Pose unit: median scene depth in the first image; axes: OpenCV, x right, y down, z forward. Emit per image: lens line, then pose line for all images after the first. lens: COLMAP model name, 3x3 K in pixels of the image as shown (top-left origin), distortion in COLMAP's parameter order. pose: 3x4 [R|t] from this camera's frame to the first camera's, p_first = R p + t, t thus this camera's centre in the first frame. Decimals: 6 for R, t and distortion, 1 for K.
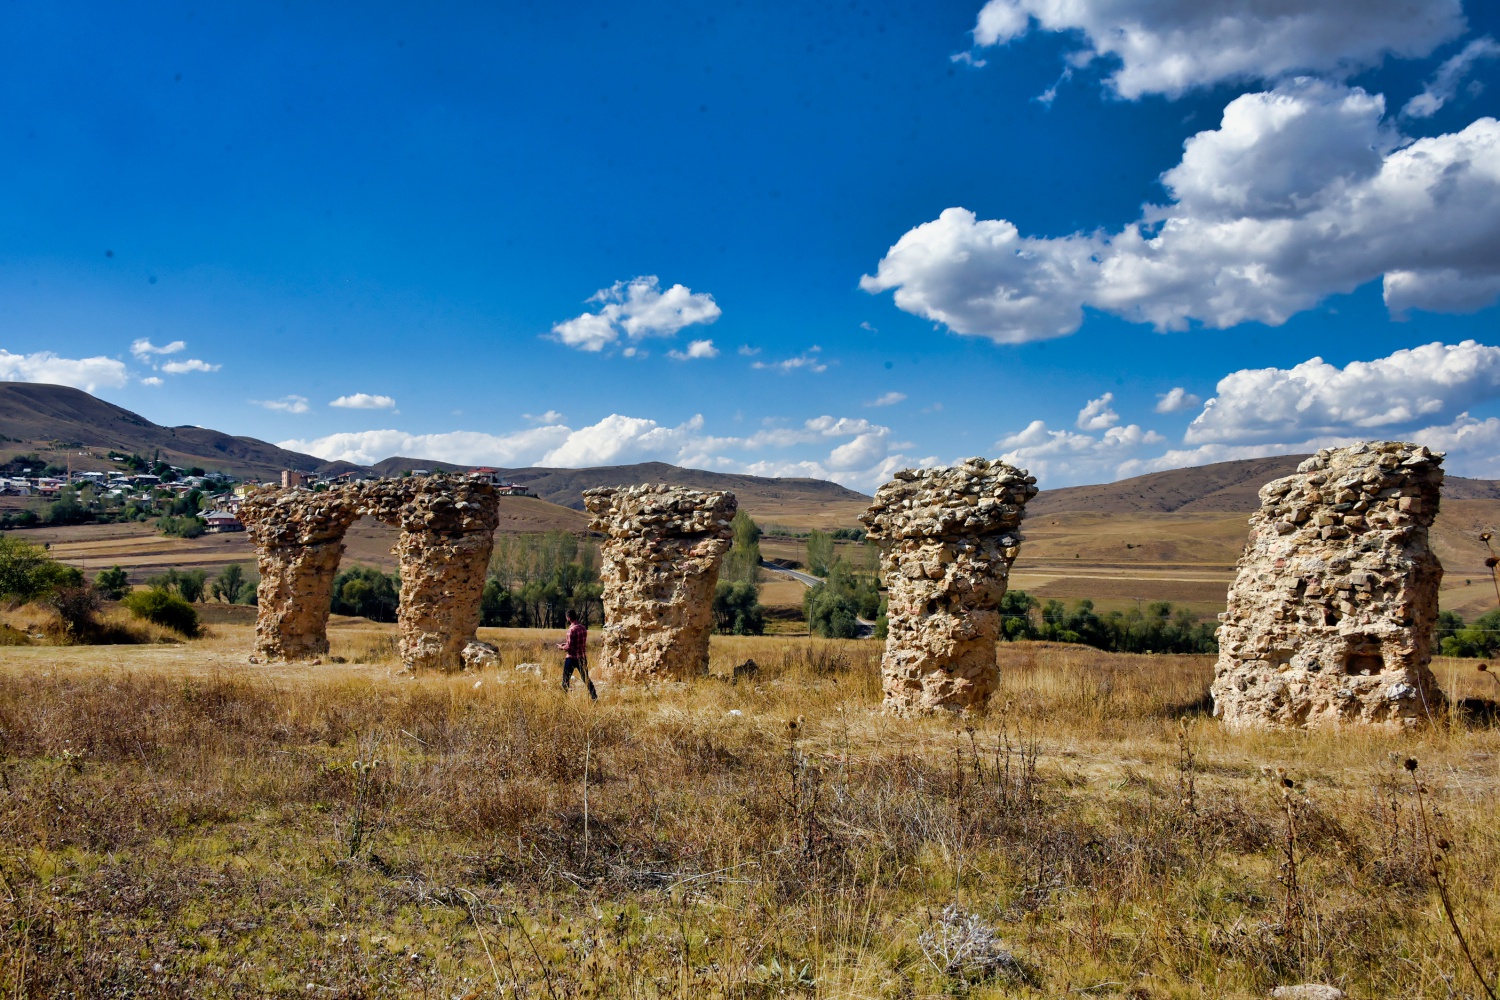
lens RADIAL K [[1177.6, 0, 743.3], [0, 1177.6, 513.6], [0, 0, 1]] dist [-0.024823, -0.026131]
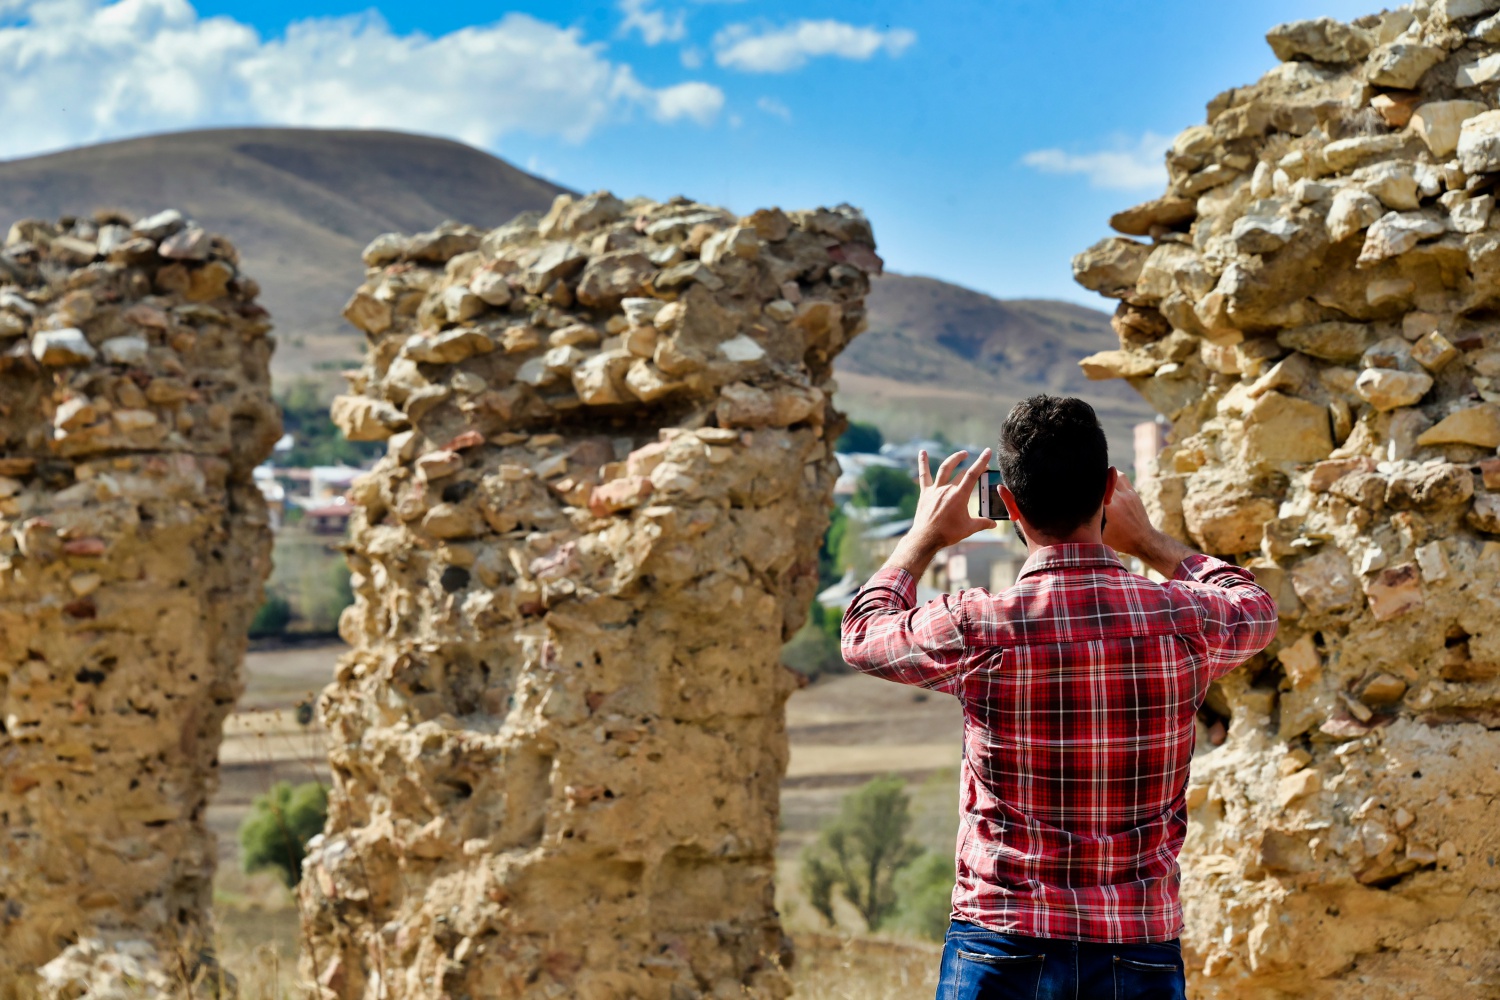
lens RADIAL K [[4931.2, 0, 735.4], [0, 4931.2, 511.7], [0, 0, 1]] dist [-0.023963, 0.000000]
pose [[0.889446, -0.014416, -0.456812, 0.324493], [0.006414, 0.999798, -0.019062, 0.045243], [0.456995, 0.014025, 0.889359, 0.195621]]
